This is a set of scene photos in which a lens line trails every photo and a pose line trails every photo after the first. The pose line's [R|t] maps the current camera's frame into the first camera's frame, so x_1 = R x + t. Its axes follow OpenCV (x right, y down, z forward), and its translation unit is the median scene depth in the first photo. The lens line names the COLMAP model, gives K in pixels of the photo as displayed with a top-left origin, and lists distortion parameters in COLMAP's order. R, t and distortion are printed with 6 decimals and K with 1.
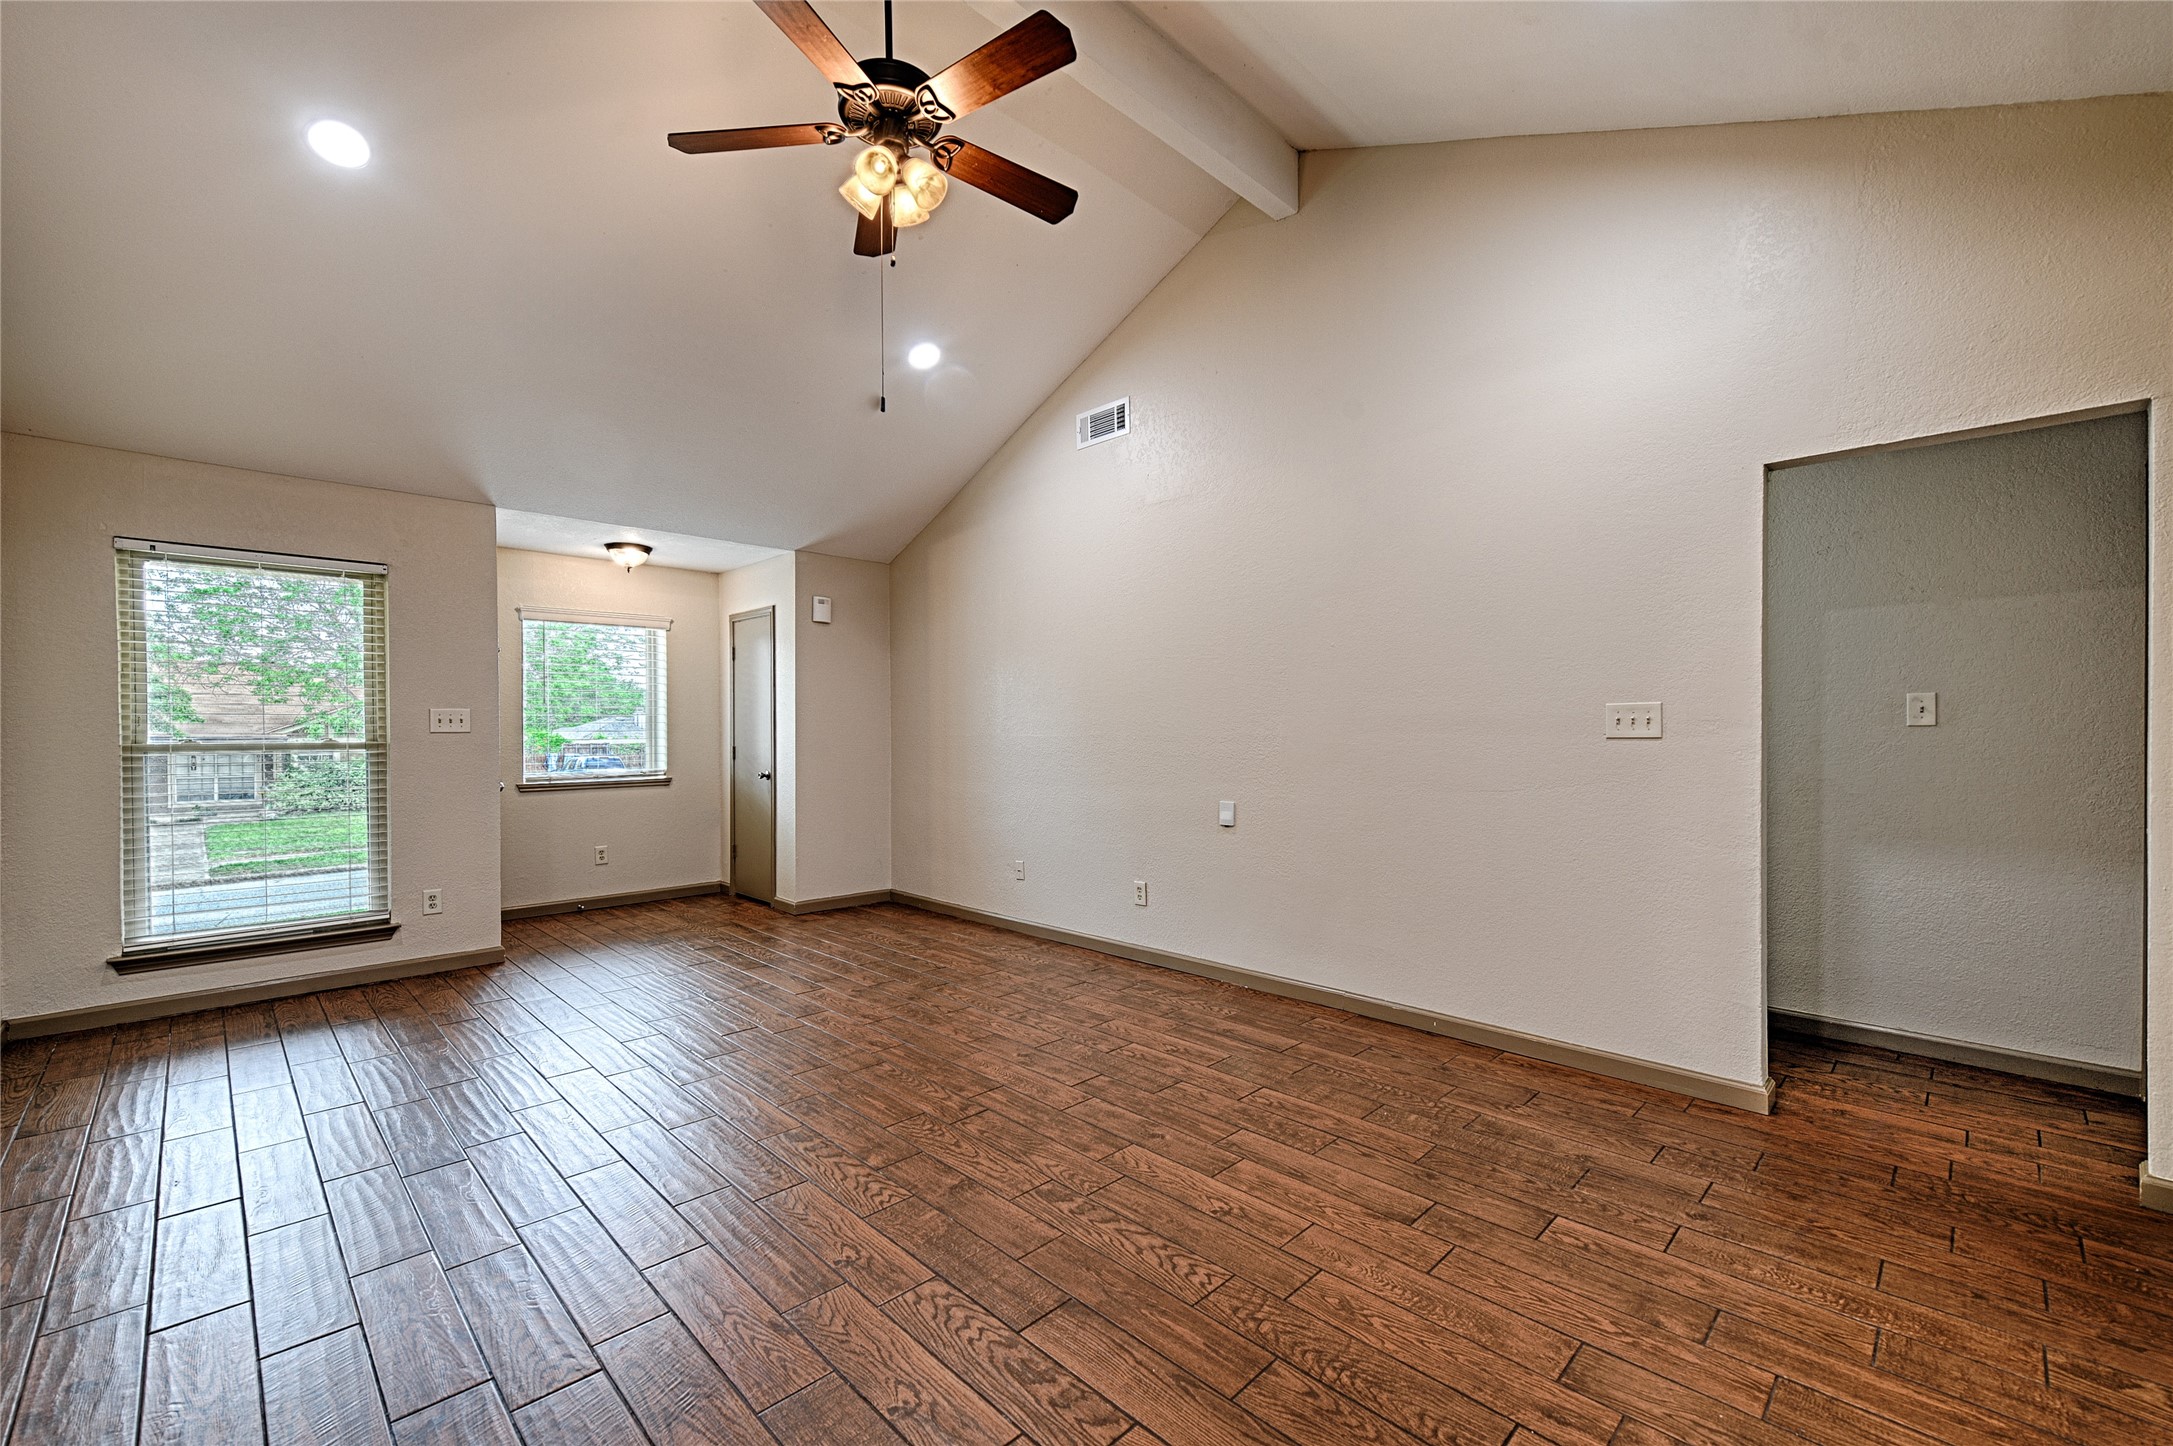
lens RADIAL K [[886.8, 0, 1092.9], [0, 886.8, 737.1], [0, 0, 1]] dist [0.003982, 0.000211]
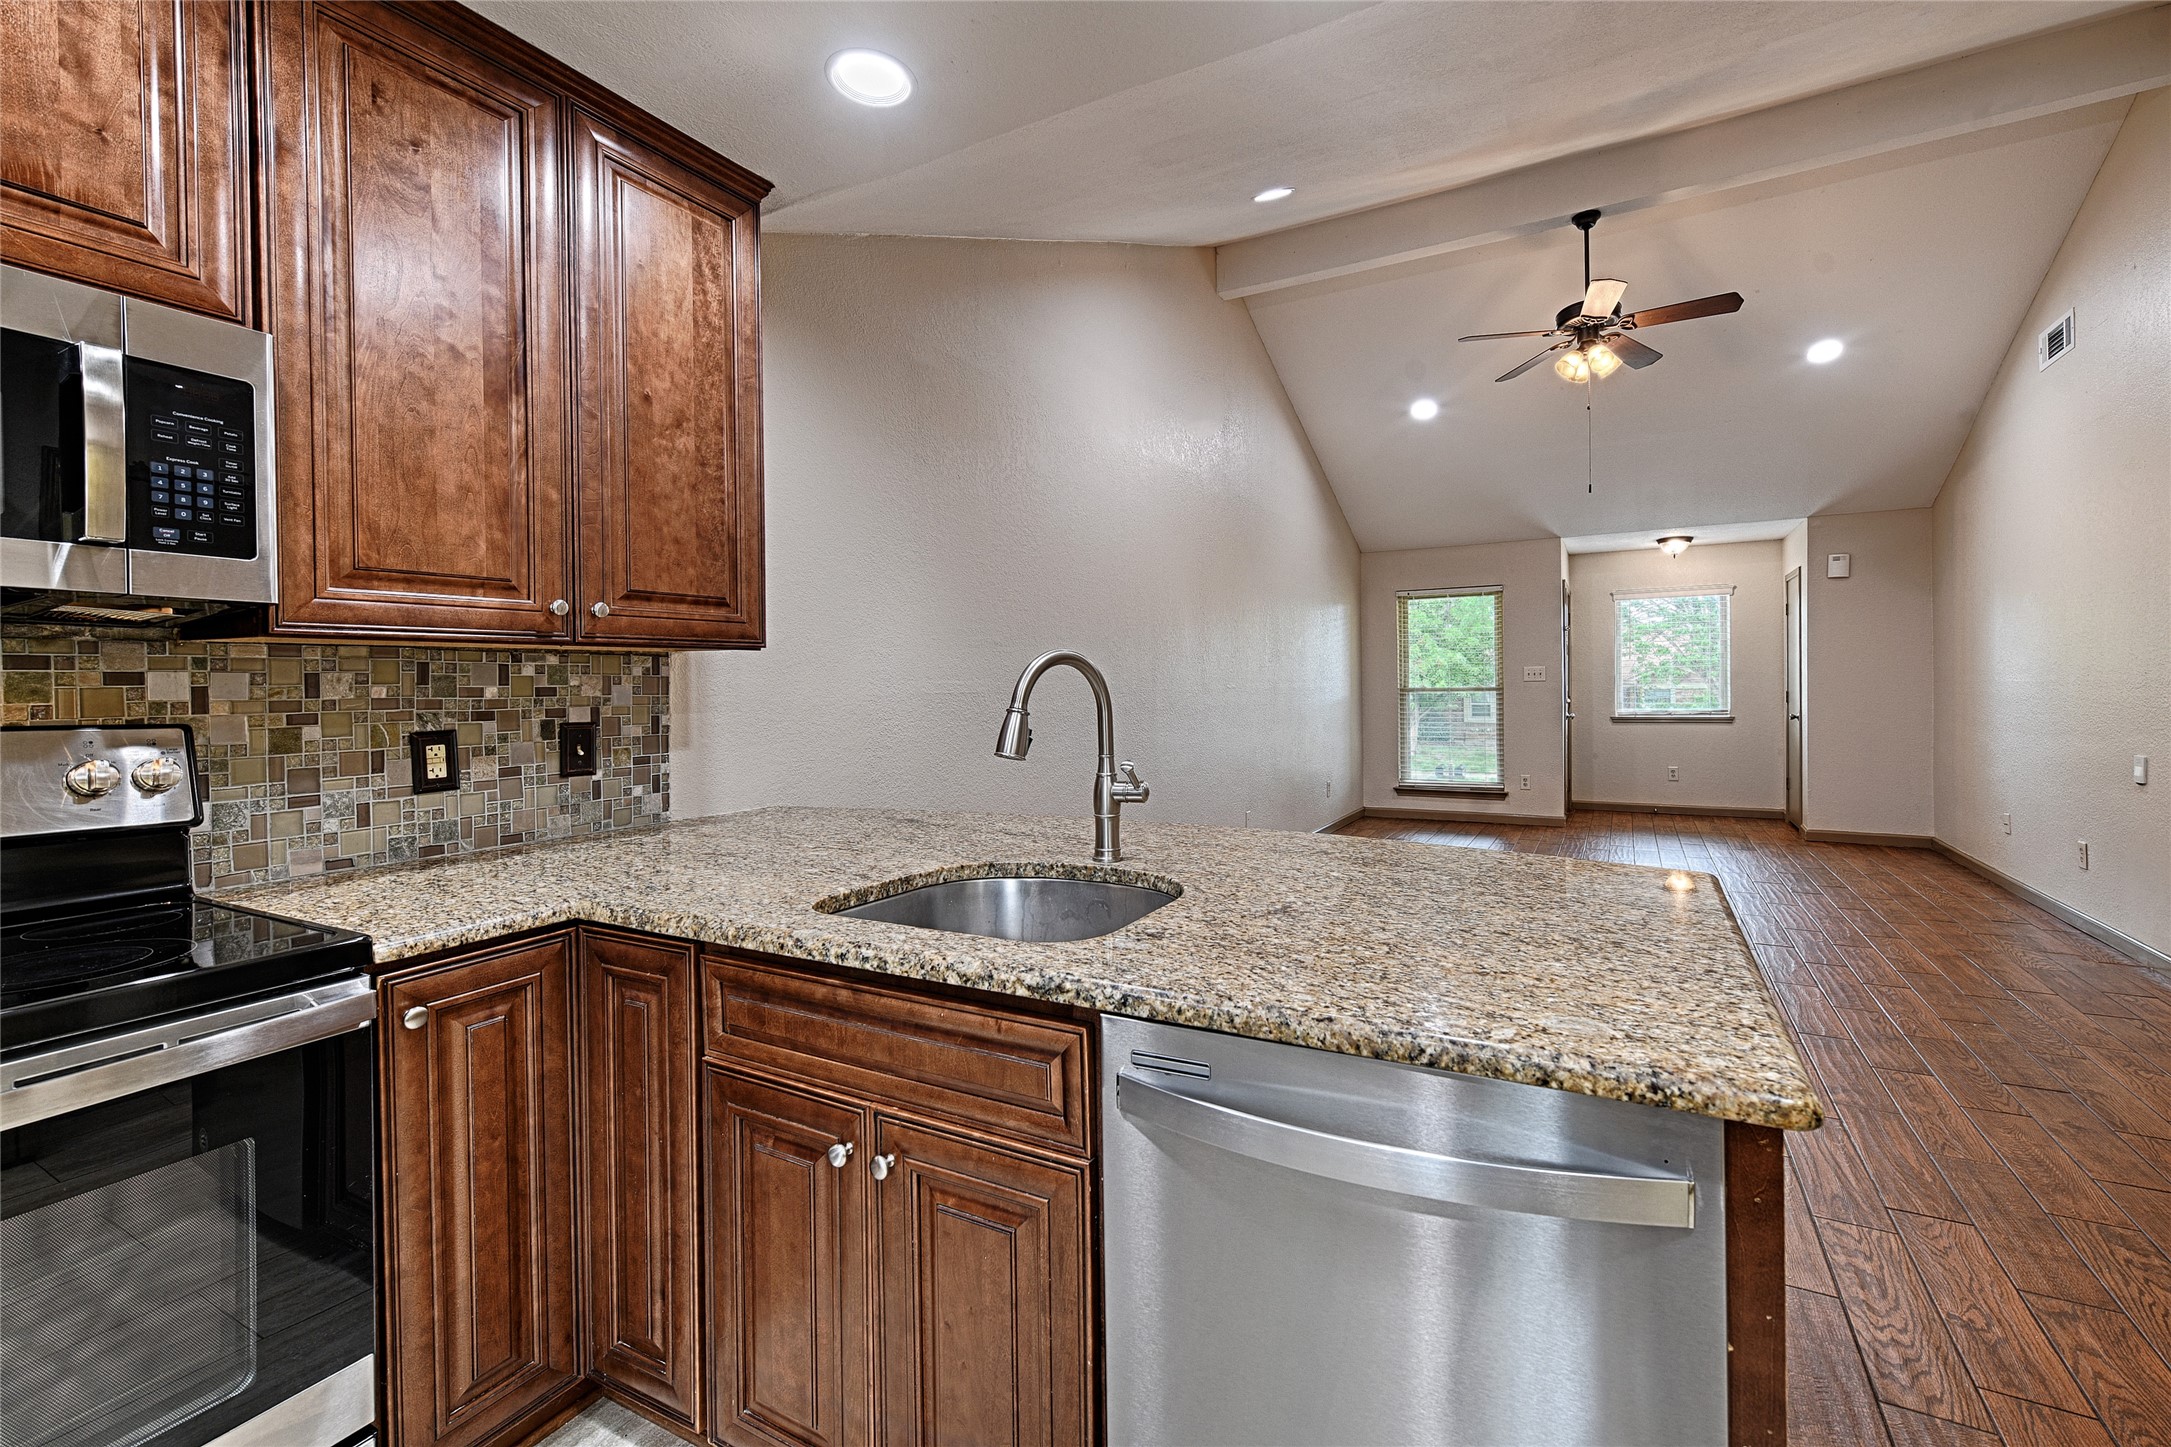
lens RADIAL K [[913.0, 0, 1139.5], [0, 913.0, 692.3], [0, 0, 1]] dist [0.002378, 0.000416]
pose [[0.293129, 0.006111, -0.956053, 0.539397], [0.004106, 0.999962, 0.007651, -0.000657], [0.956064, -0.006168, 0.293093, -0.156723]]
